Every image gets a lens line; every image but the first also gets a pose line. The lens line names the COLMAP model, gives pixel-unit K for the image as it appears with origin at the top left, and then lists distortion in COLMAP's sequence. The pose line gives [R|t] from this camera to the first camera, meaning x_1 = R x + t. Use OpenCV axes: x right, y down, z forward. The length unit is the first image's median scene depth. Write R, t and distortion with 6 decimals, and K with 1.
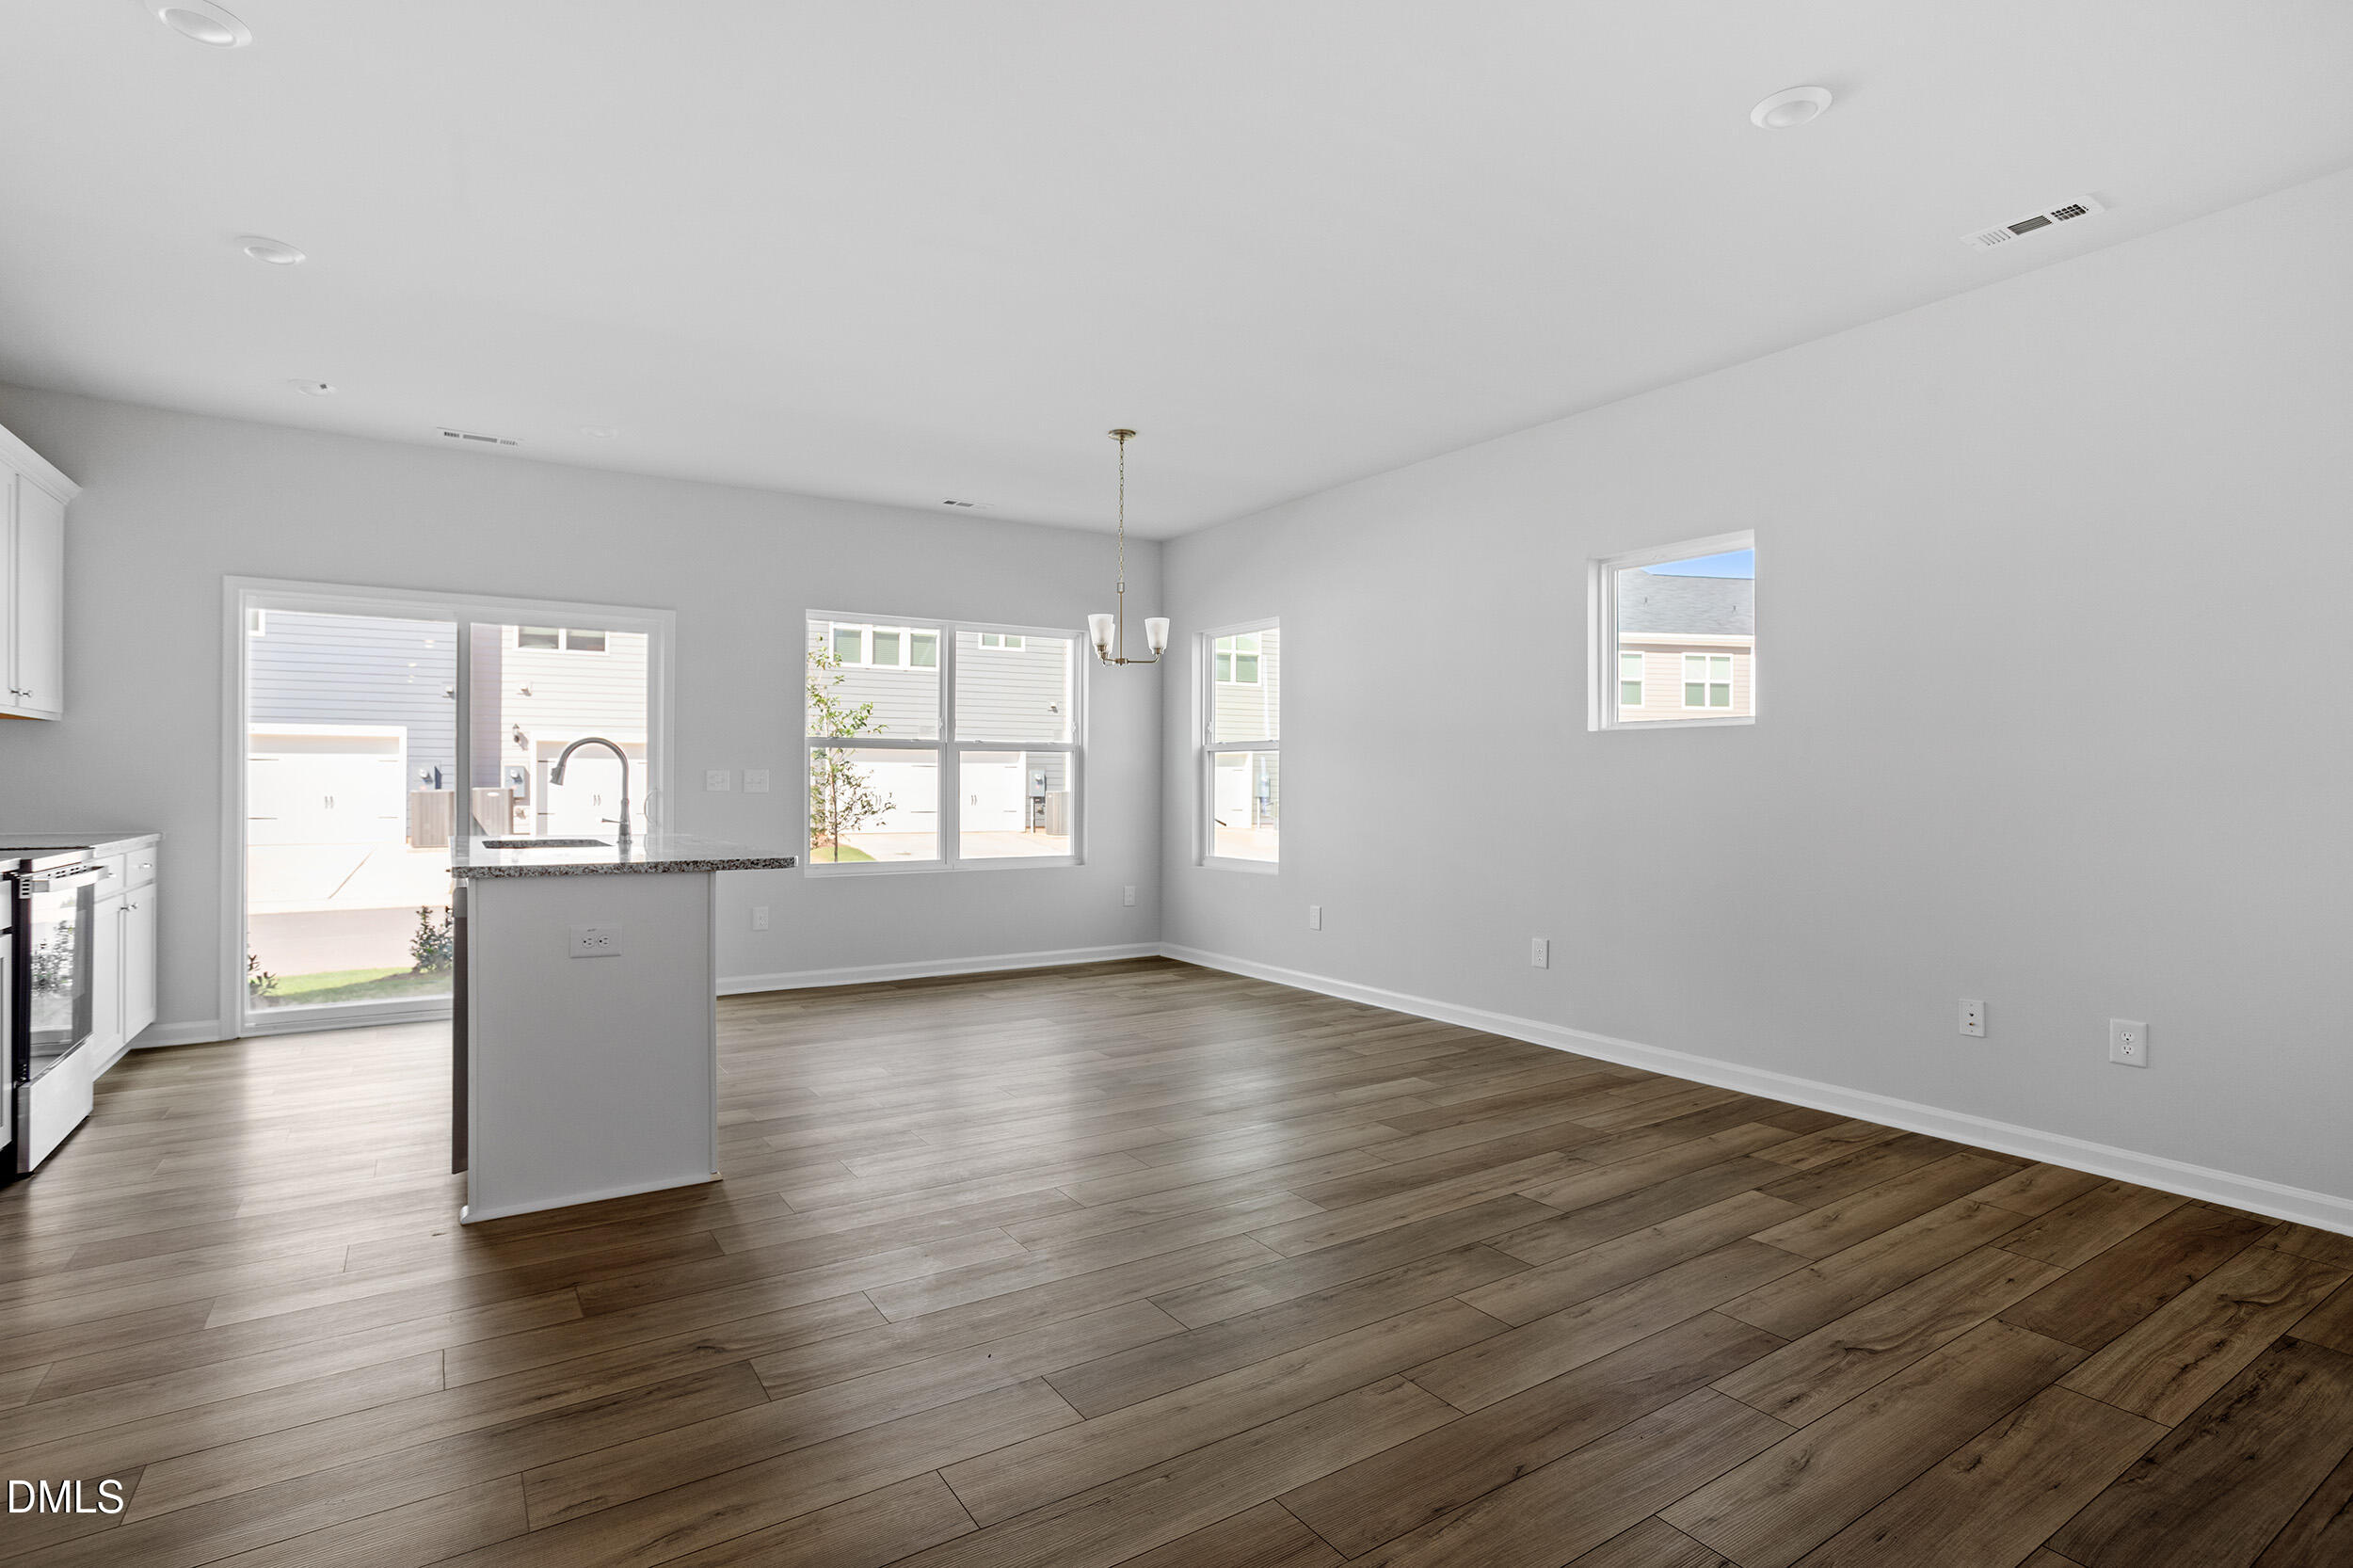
lens RADIAL K [[1144.6, 0, 1169.3], [0, 1144.6, 779.5], [0, 0, 1]] dist [-0.051985, 0.032042]
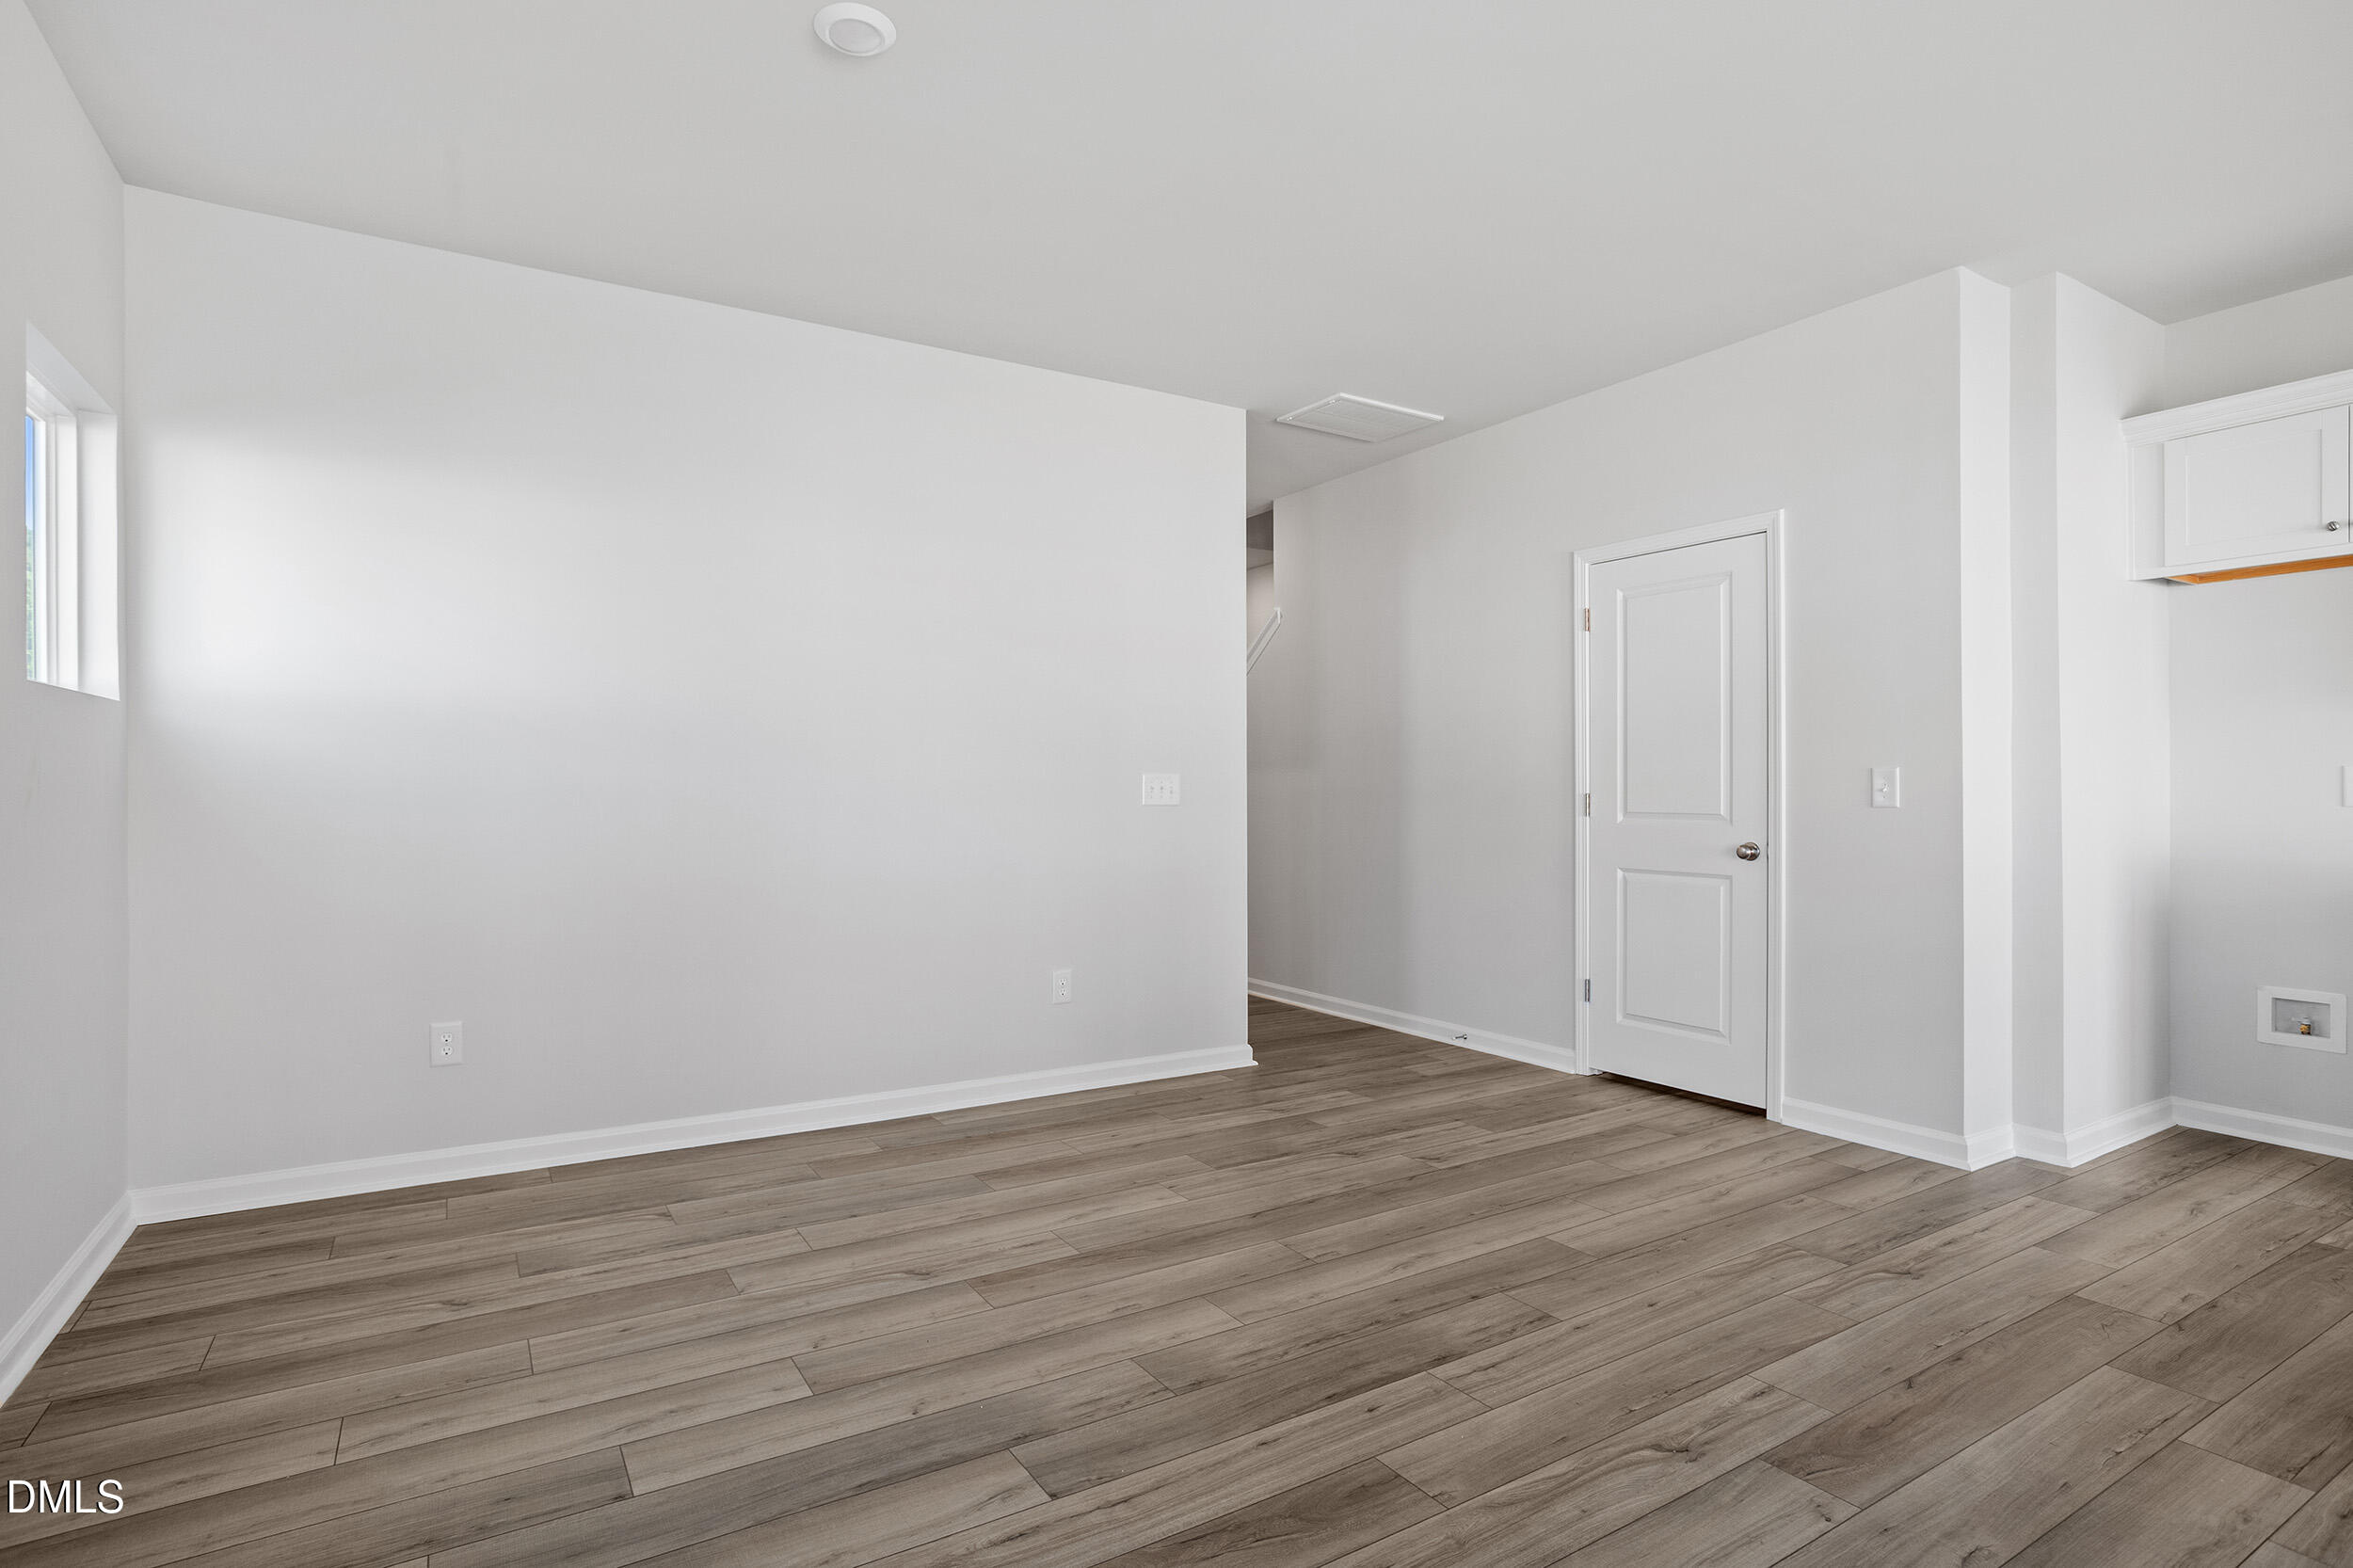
lens RADIAL K [[1197.5, 0, 1171.1], [0, 1197.5, 788.1], [0, 0, 1]] dist [-0.053154, 0.030683]
pose [[-0.999597, -0.004495, 0.028030, 0.202265], [-0.004622, 0.999979, -0.004497, 0.003528], [-0.028009, -0.004625, -0.999597, 1.418398]]
